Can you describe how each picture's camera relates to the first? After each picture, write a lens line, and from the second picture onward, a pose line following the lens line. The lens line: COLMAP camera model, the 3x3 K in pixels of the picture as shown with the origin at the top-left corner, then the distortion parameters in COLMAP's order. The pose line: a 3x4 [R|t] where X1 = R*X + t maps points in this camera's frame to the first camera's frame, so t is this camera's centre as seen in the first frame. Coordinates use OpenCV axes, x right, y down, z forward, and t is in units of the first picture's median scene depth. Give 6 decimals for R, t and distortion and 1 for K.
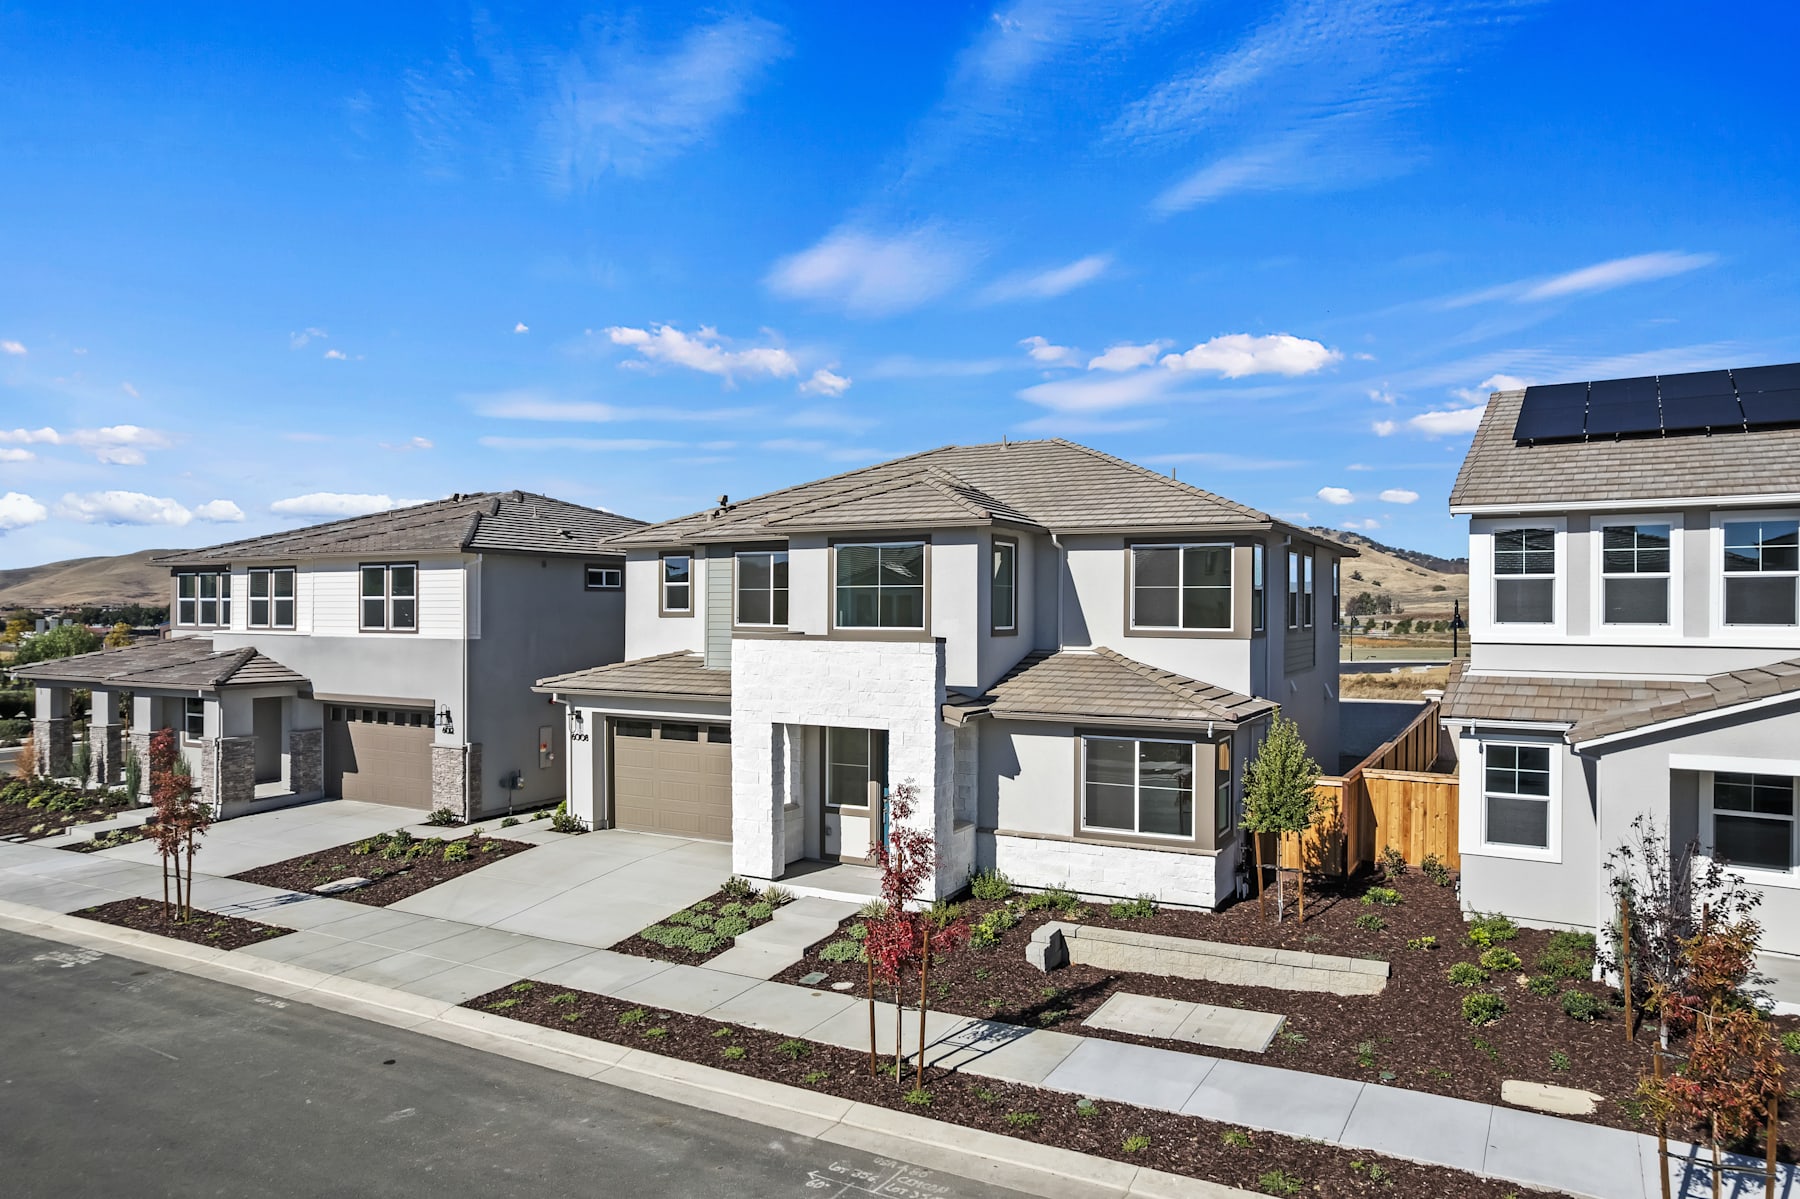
lens RADIAL K [[1167.2, 0, 898.8], [0, 1167.2, 605.5], [0, 0, 1]] dist [-0.079302, 0.078731]
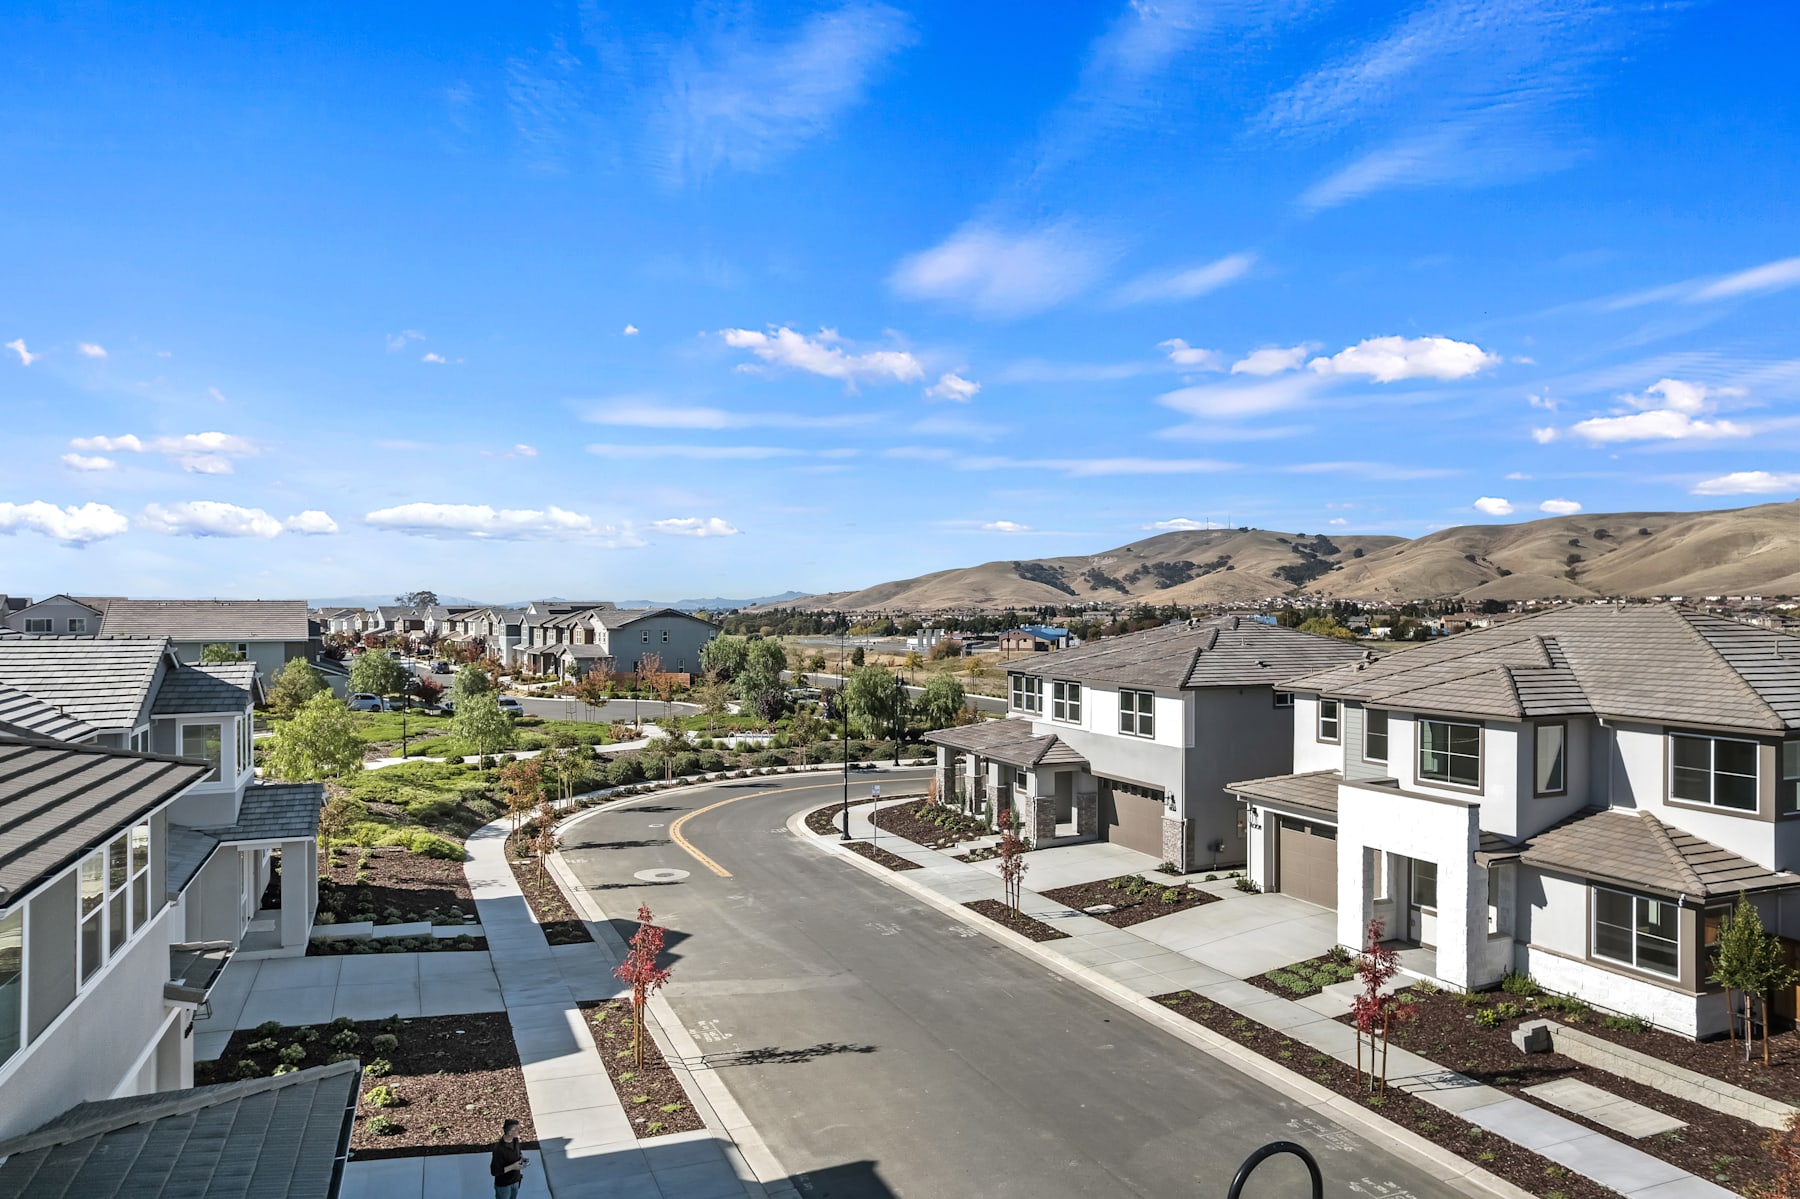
lens RADIAL K [[1167.2, 0, 898.8], [0, 1167.2, 605.5], [0, 0, 1]] dist [-0.079302, 0.078731]
pose [[0.791334, -0.001699, -0.611382, 0.319434], [0.003058, 0.999995, 0.001180, -0.207012], [0.611377, -0.002803, 0.791335, -0.511603]]
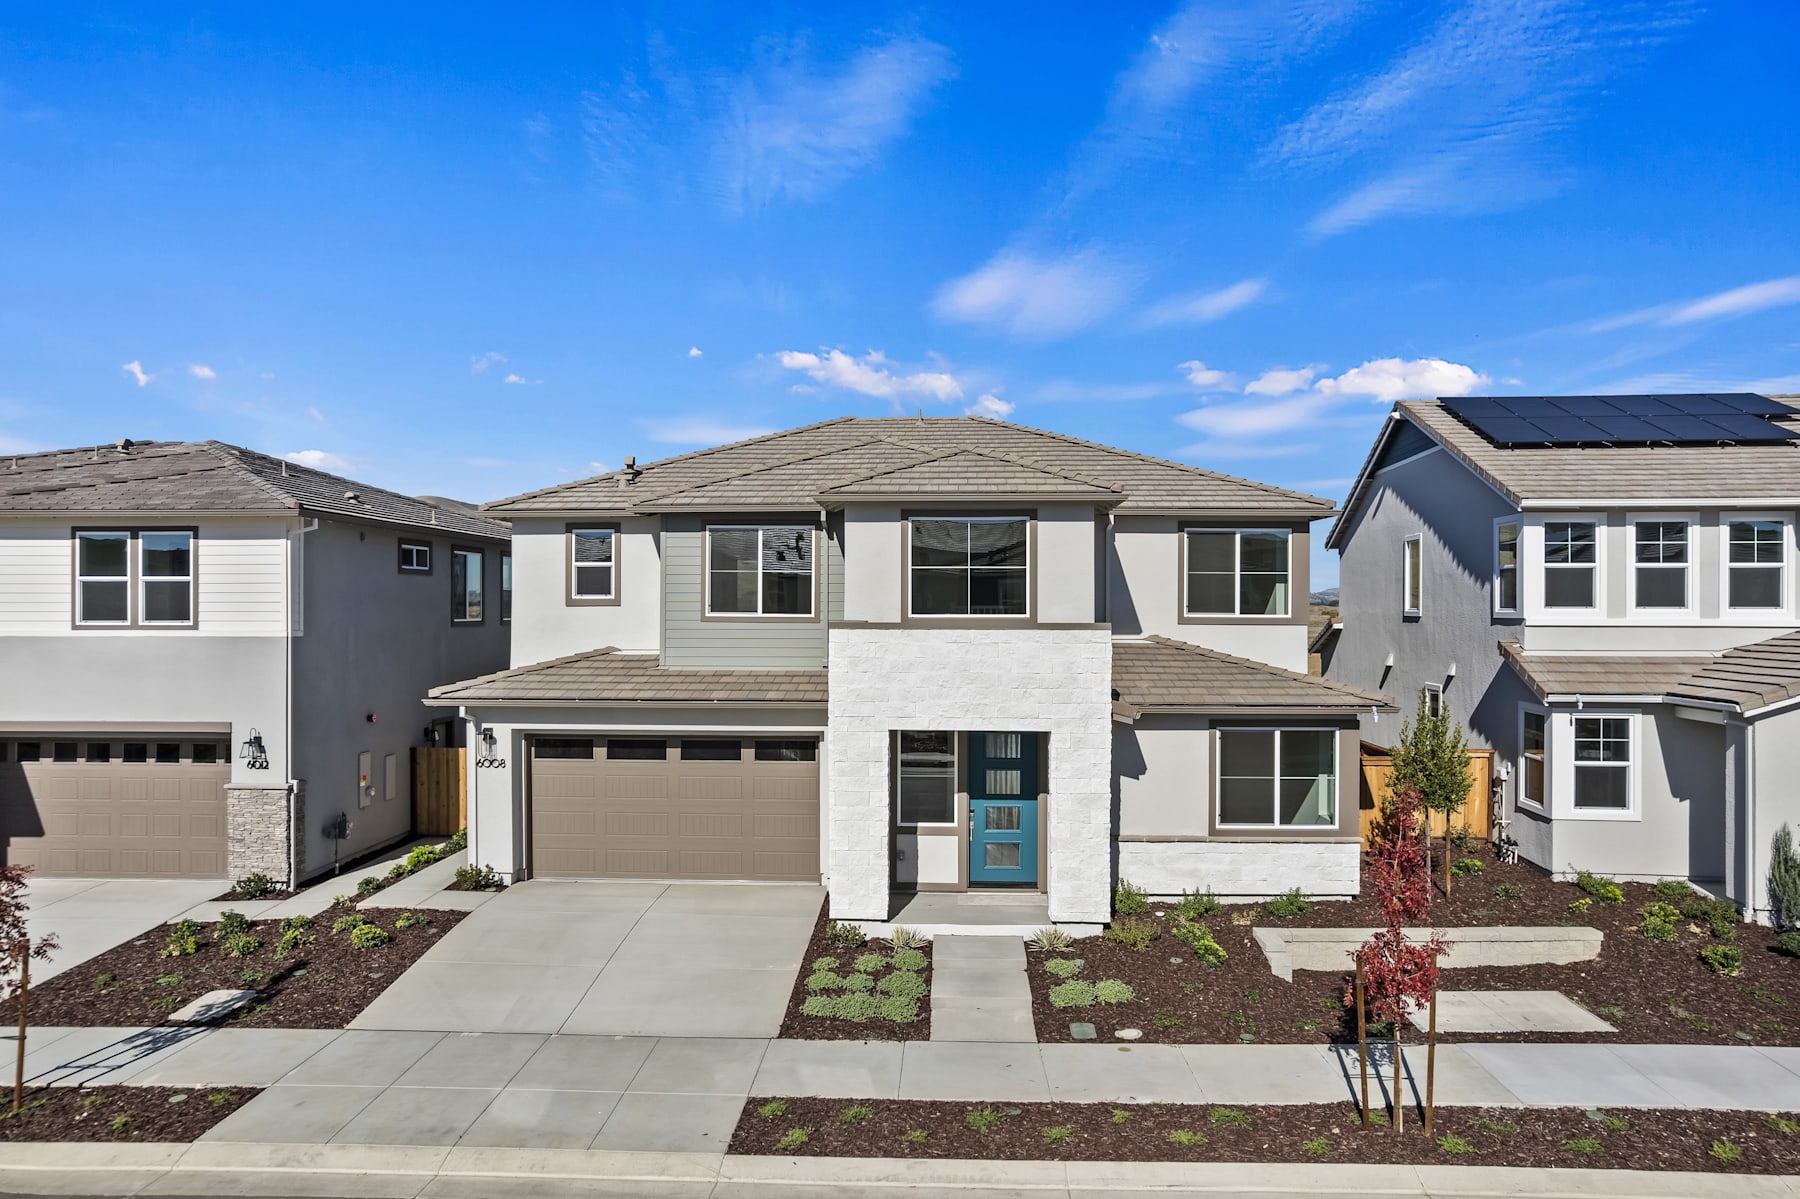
lens RADIAL K [[1167.2, 0, 898.8], [0, 1167.2, 605.5], [0, 0, 1]] dist [-0.079302, 0.078731]
pose [[0.899923, 0.000744, 0.436048, -0.466175], [-0.001082, 0.999999, 0.000527, 0.012158], [-0.436047, -0.000946, 0.899923, 0.257546]]
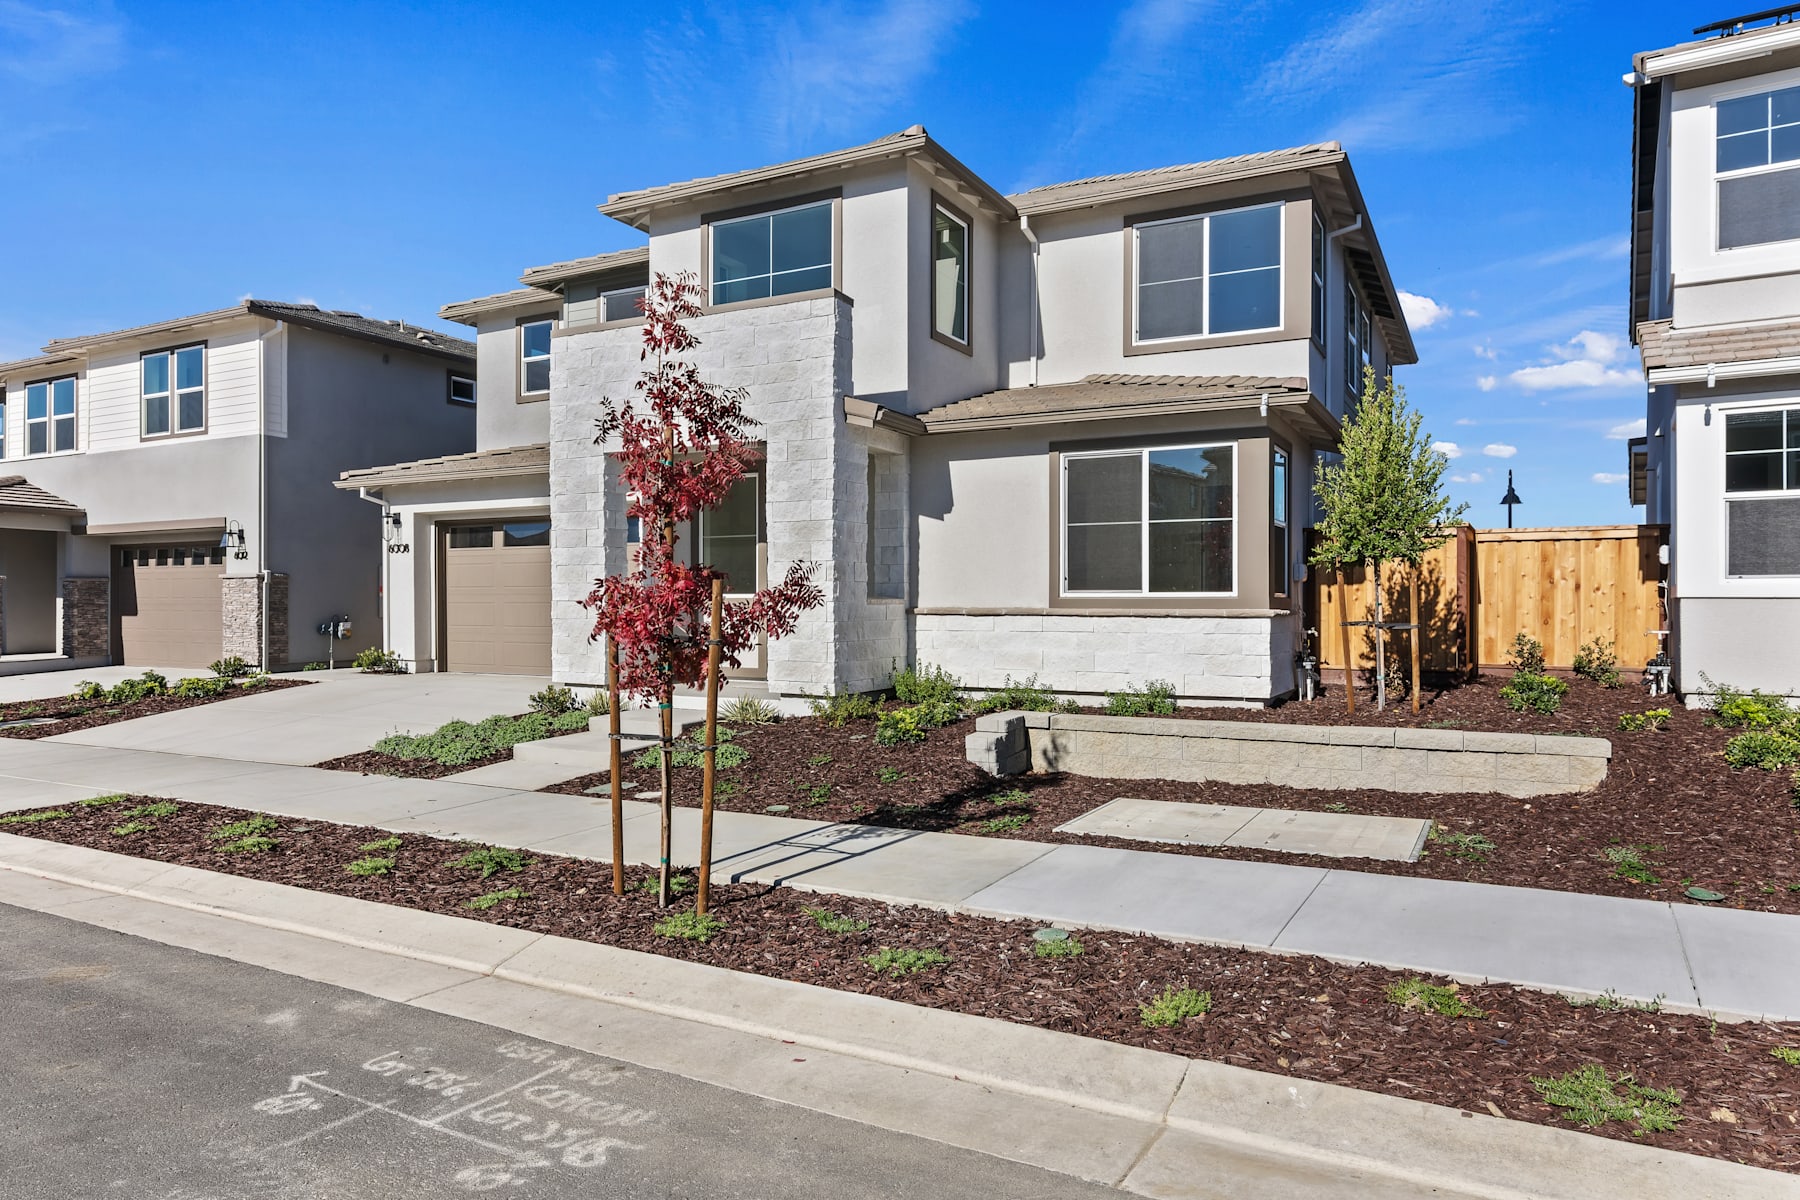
lens RADIAL K [[1114.6, 0, 907.7], [0, 1114.6, 598.4], [0, 0, 1]] dist [0.001703, 0.001354]
pose [[0.999987, -0.001056, 0.005077, 0.064346], [0.001060, 0.999999, -0.000741, 0.187412], [-0.005076, 0.000746, 0.999987, 0.352568]]
